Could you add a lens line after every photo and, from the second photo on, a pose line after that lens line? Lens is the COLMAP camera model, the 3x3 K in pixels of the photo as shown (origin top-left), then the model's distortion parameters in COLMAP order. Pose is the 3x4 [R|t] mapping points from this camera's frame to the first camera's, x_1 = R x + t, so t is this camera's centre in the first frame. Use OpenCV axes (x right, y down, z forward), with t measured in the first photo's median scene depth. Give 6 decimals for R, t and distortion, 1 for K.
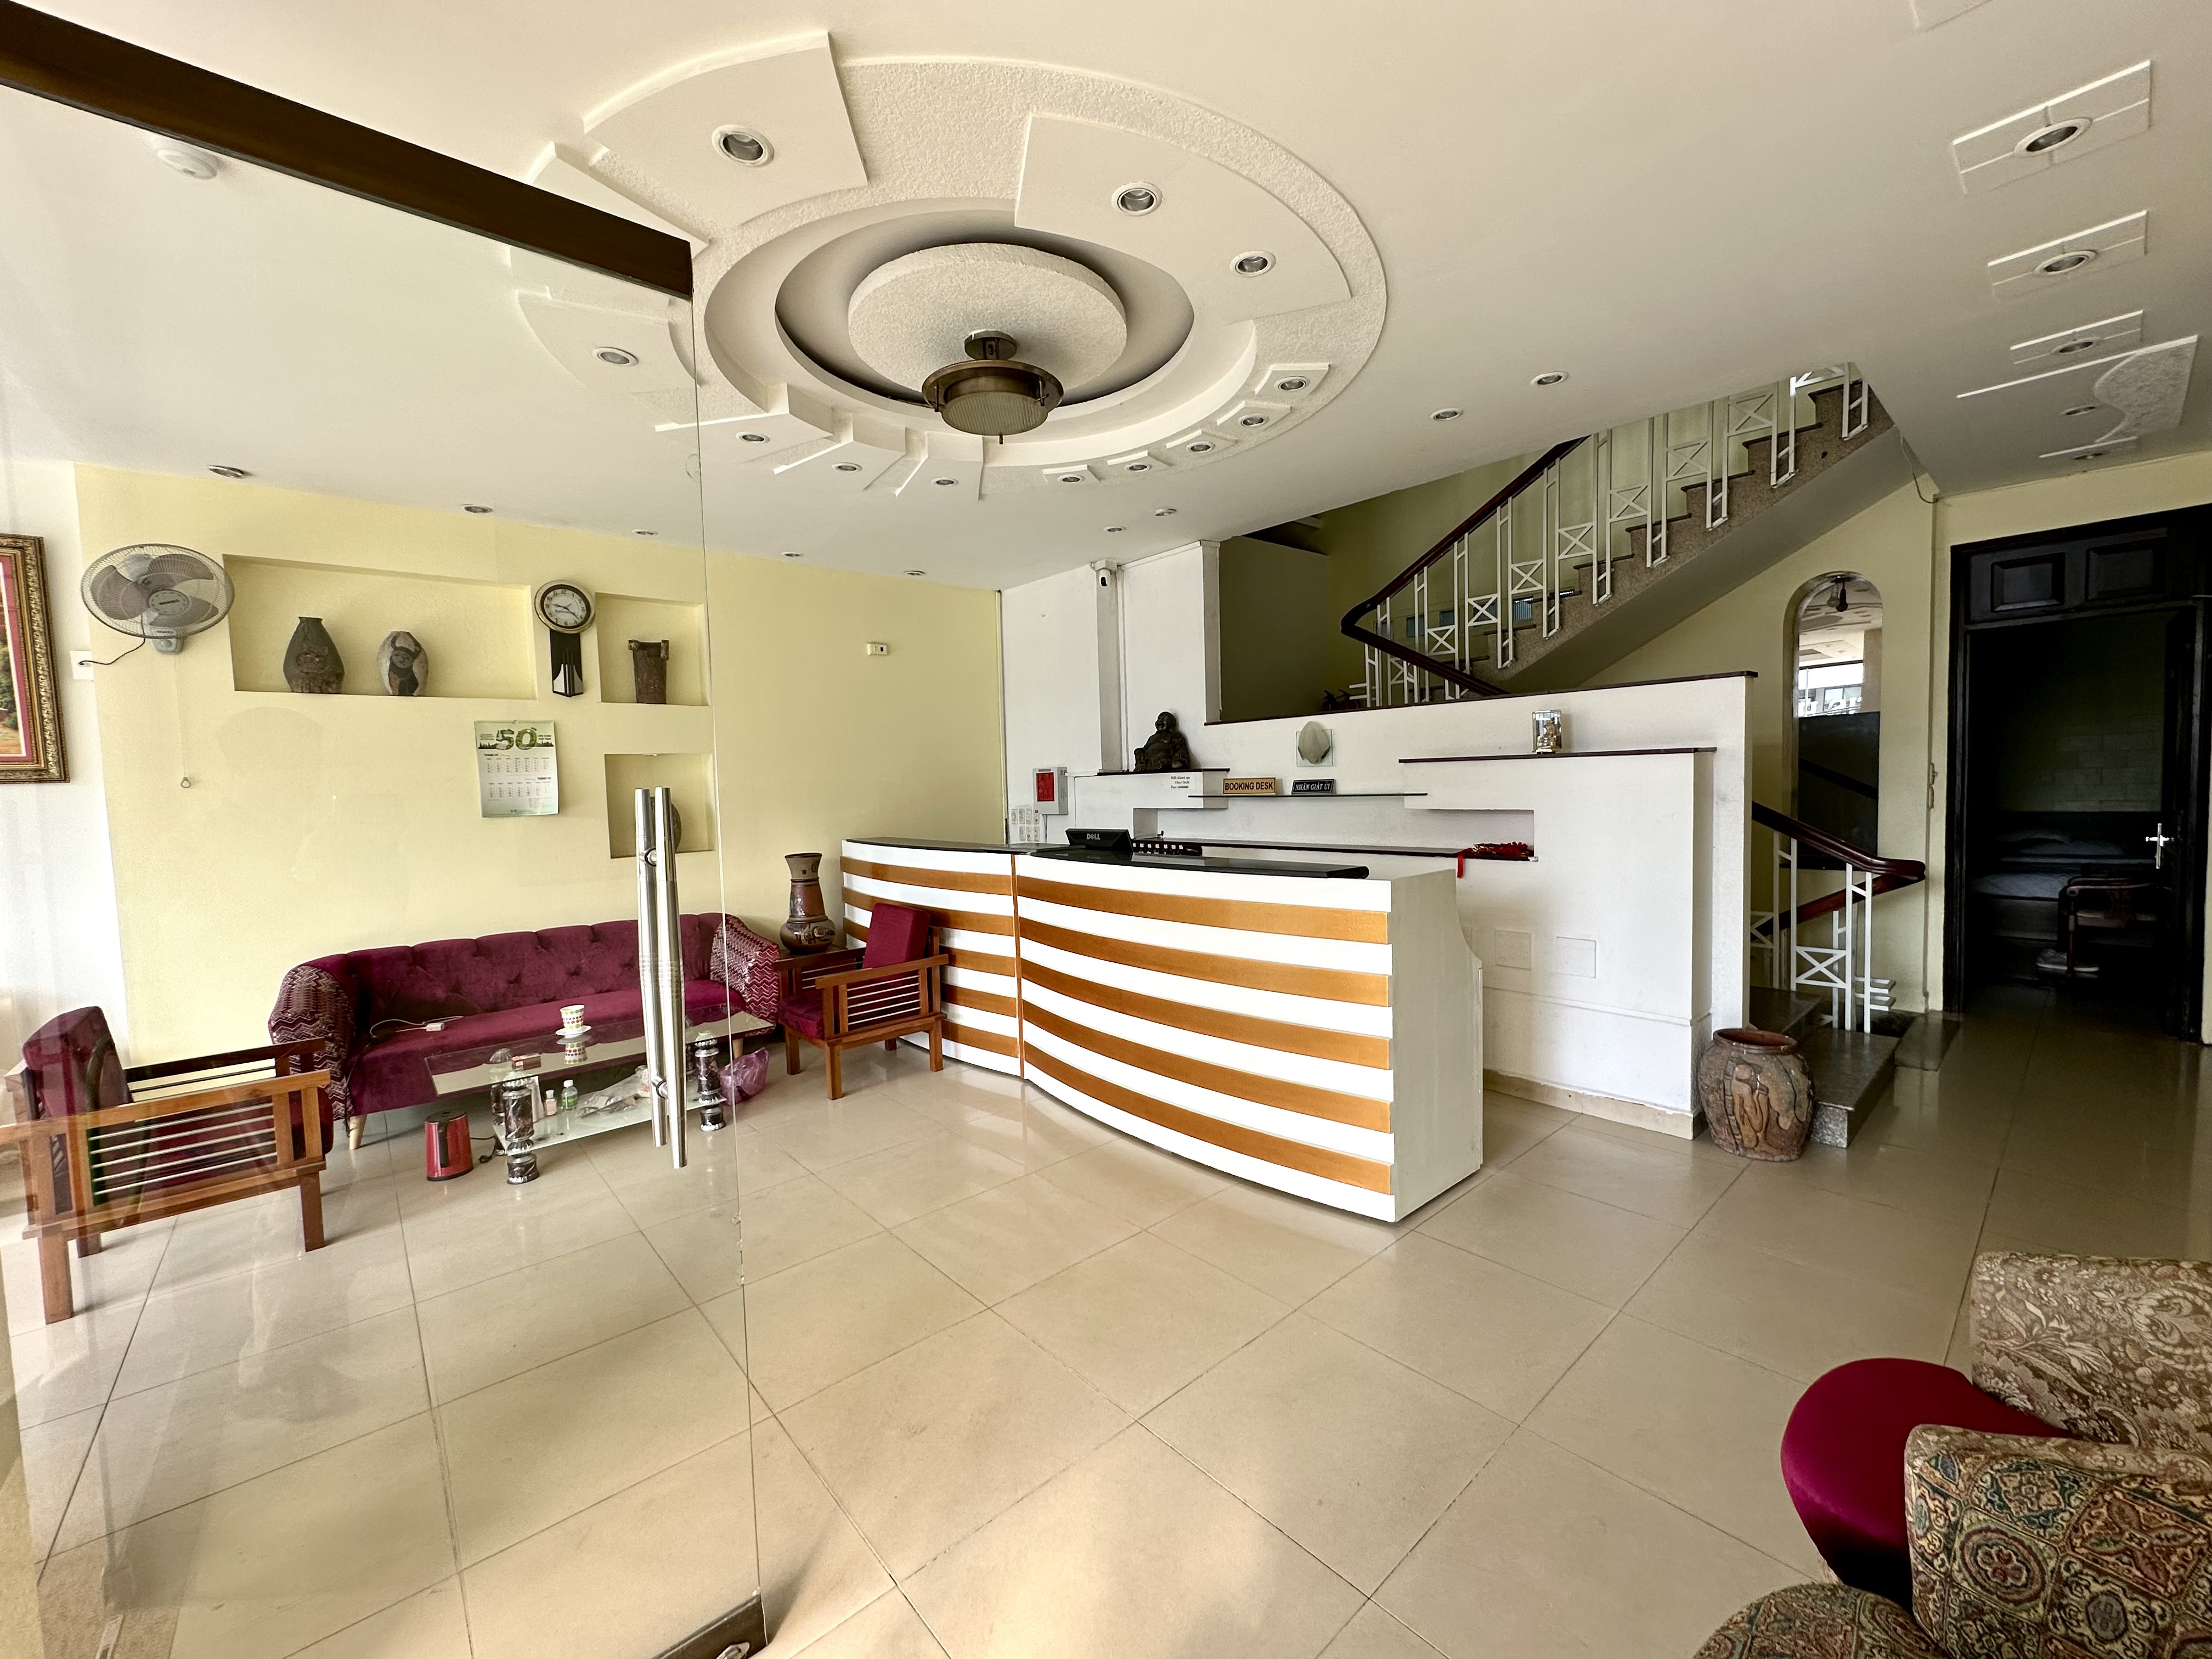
lens RADIAL K [[886.0, 0, 1107.8], [0, 886.0, 831.5], [0, 0, 1]] dist [-0.000358, 0.000035]
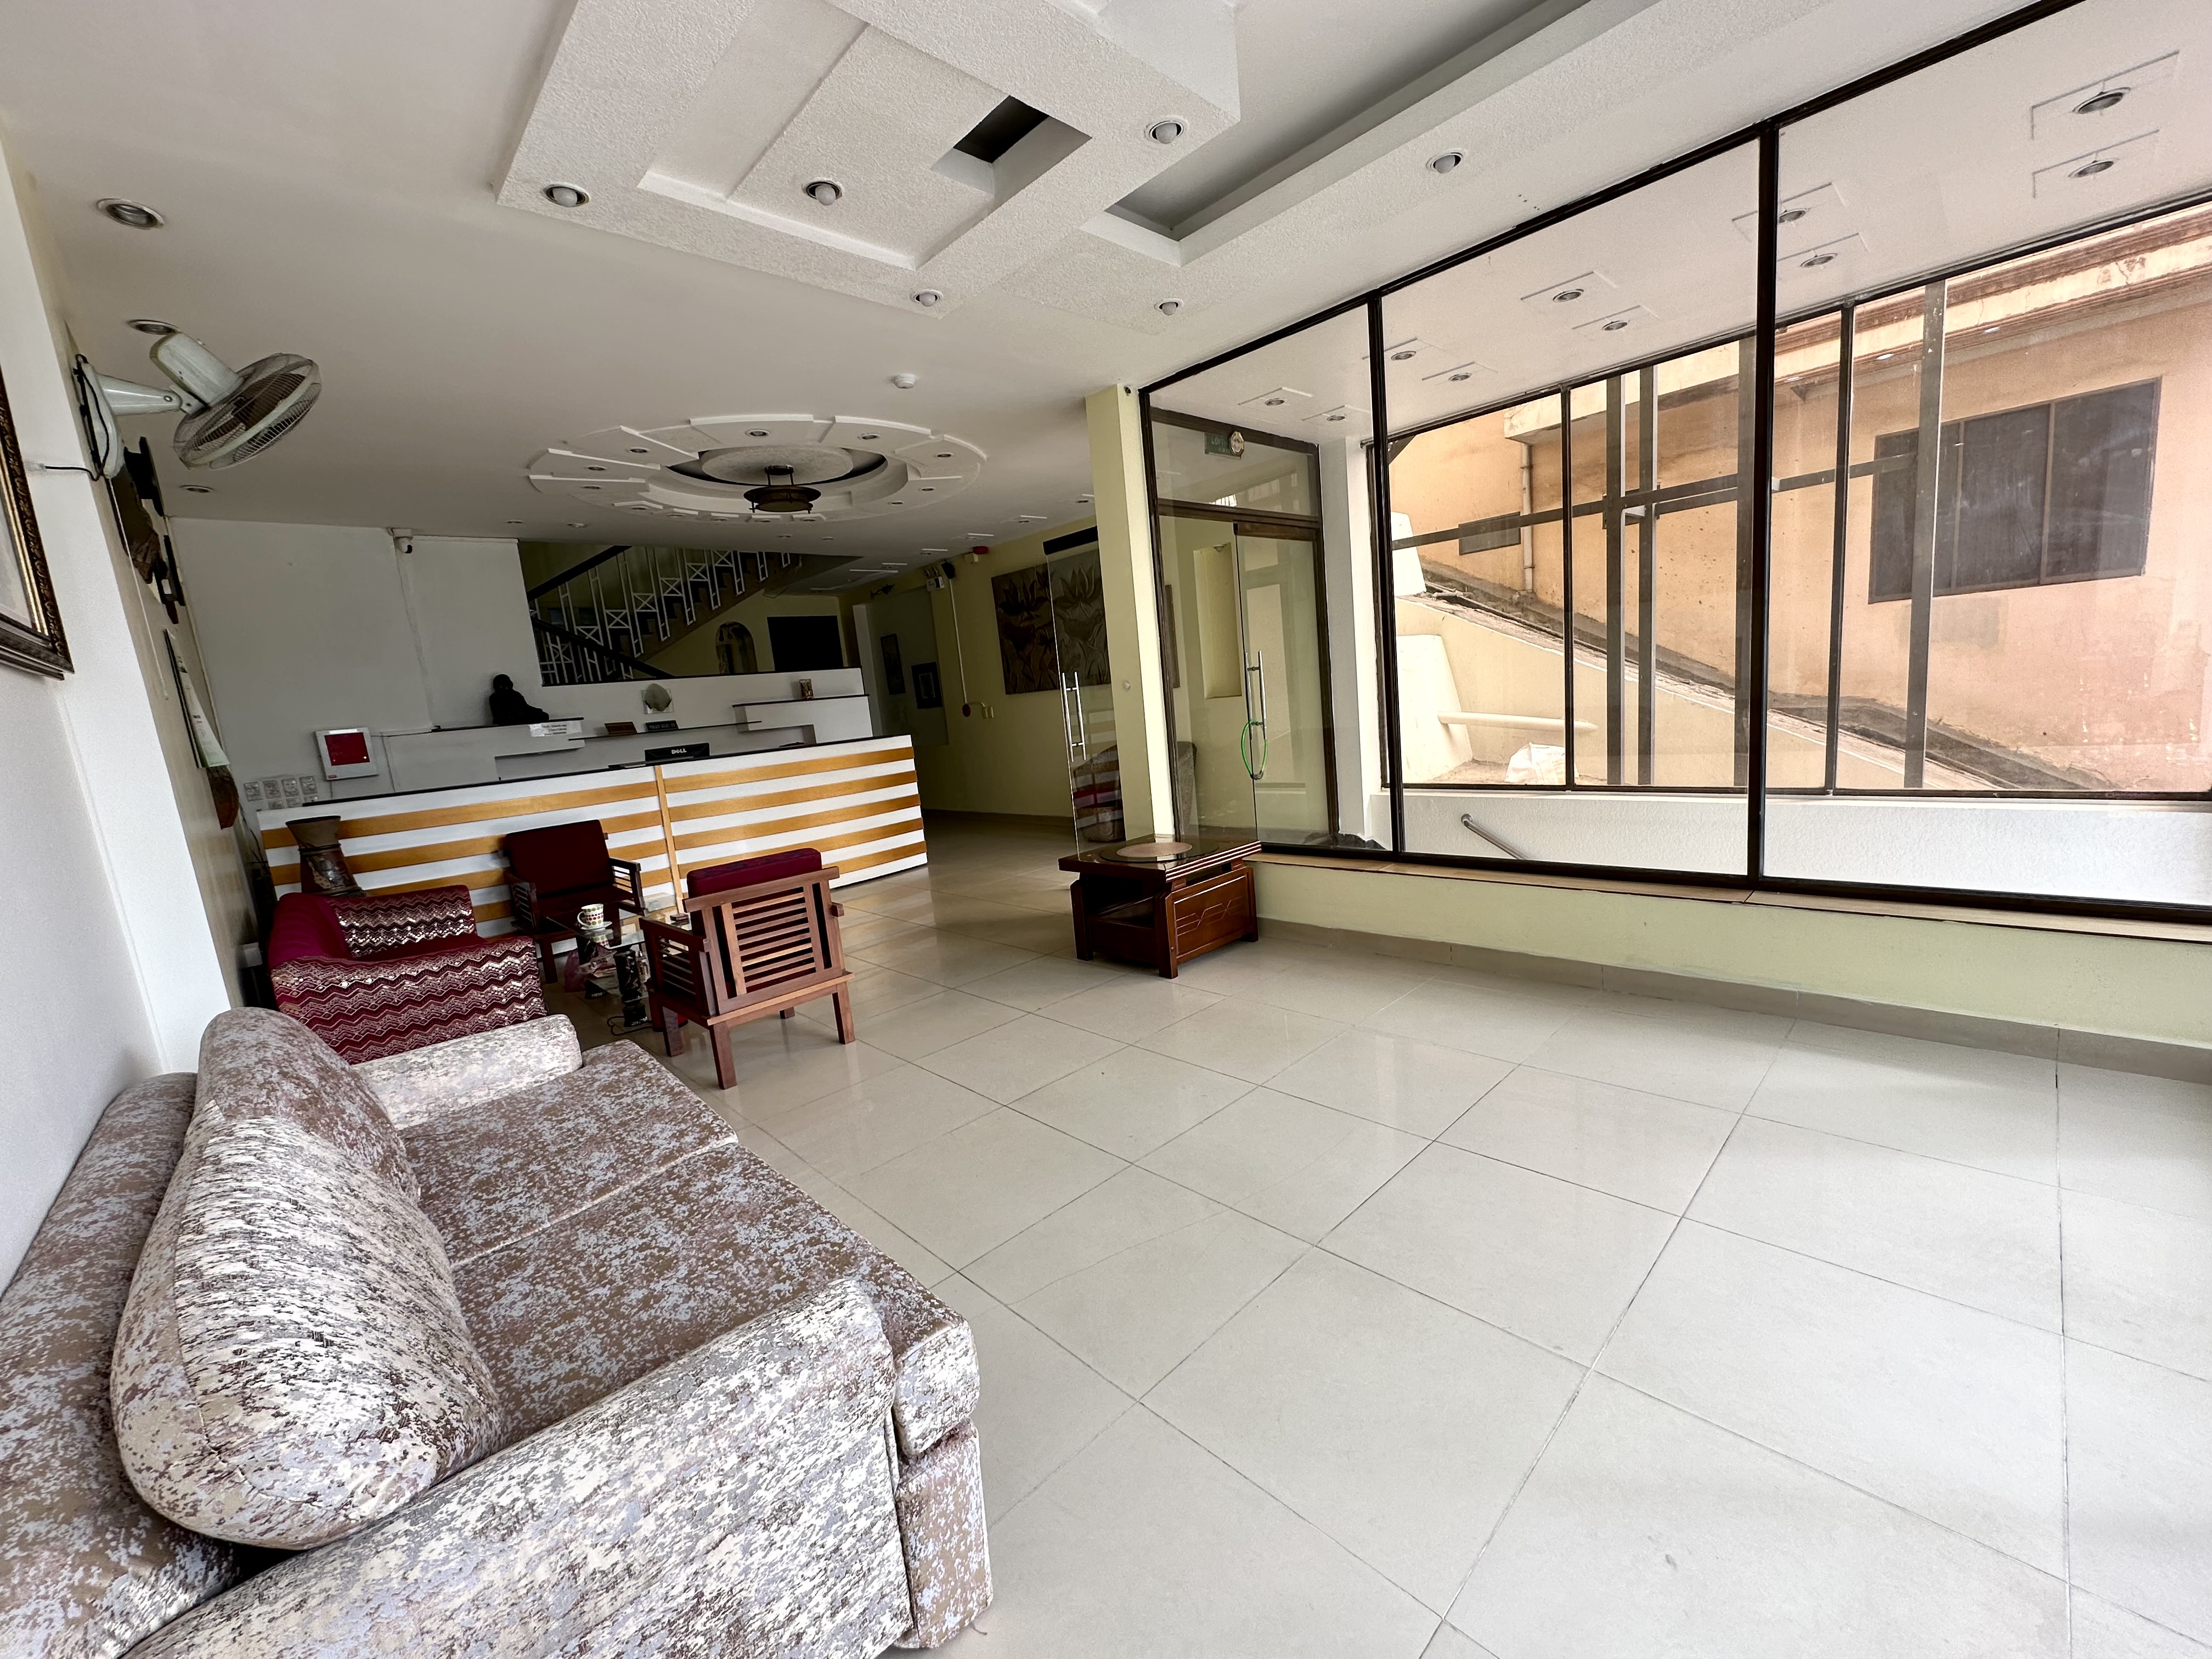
lens RADIAL K [[886.0, 0, 1108.1], [0, 886.0, 827.2], [0, 0, 1]] dist [-0.000358, 0.000035]
pose [[-0.040327, -0.115197, 0.992524, -1.297962], [0.152461, 0.980991, 0.120053, 0.054251], [-0.987486, 0.156163, -0.021998, 0.275771]]
